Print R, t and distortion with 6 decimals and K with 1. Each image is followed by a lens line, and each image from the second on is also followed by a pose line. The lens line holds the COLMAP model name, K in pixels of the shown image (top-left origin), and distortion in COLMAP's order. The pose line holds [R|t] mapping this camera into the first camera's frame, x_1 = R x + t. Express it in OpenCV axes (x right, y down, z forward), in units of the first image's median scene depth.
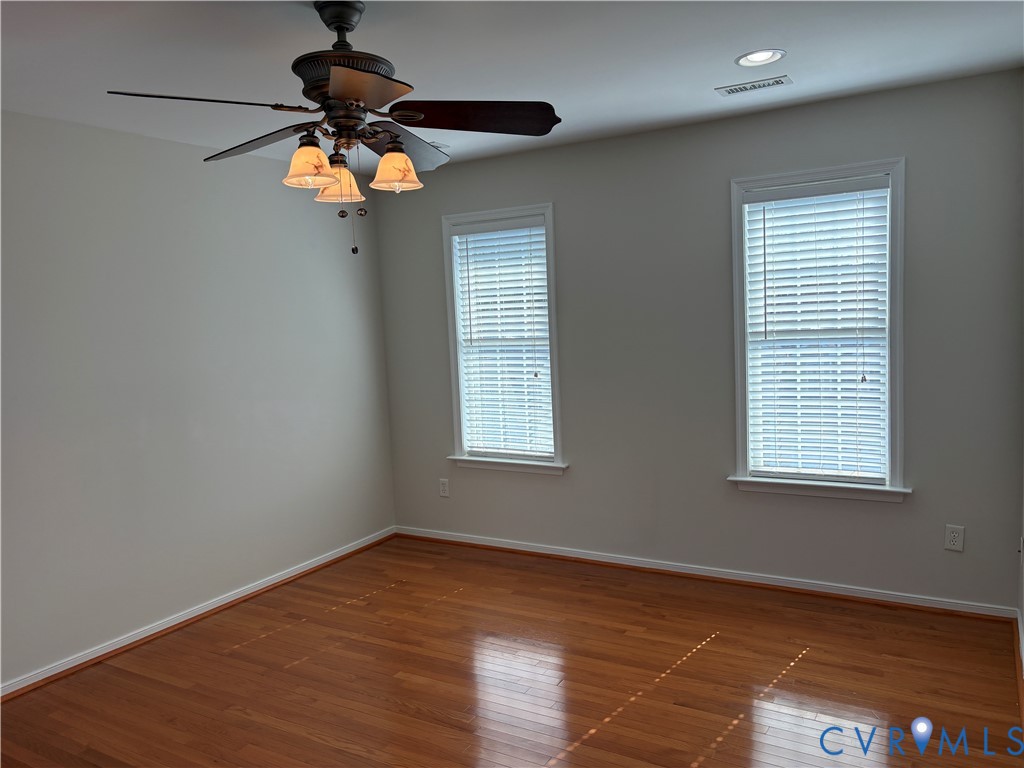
lens RADIAL K [[777.0, 0, 518.0], [0, 777.0, 383.5], [0, 0, 1]] dist [0.033786, -0.039992]
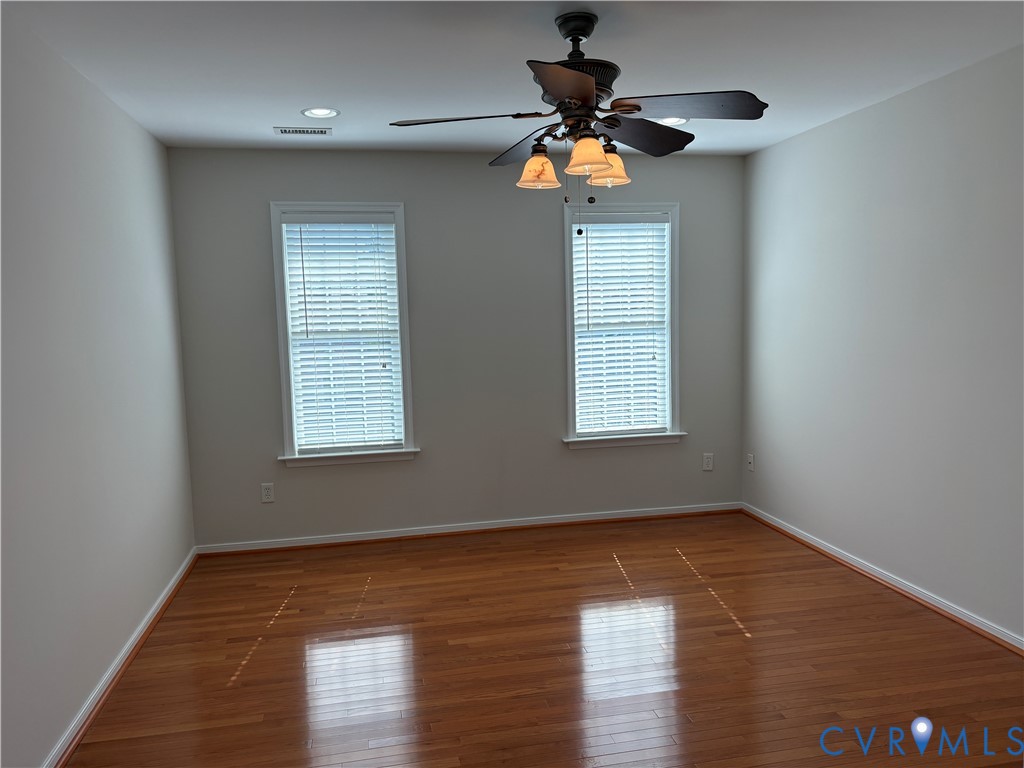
lens RADIAL K [[777.0, 0, 504.9], [0, 777.0, 388.2], [0, 0, 1]] dist [0.033786, -0.039992]
pose [[0.734492, -0.037774, 0.677565, -0.664641], [0.055874, 0.998426, -0.004906, 0.038845], [-0.676313, 0.041462, 0.735447, 0.149866]]
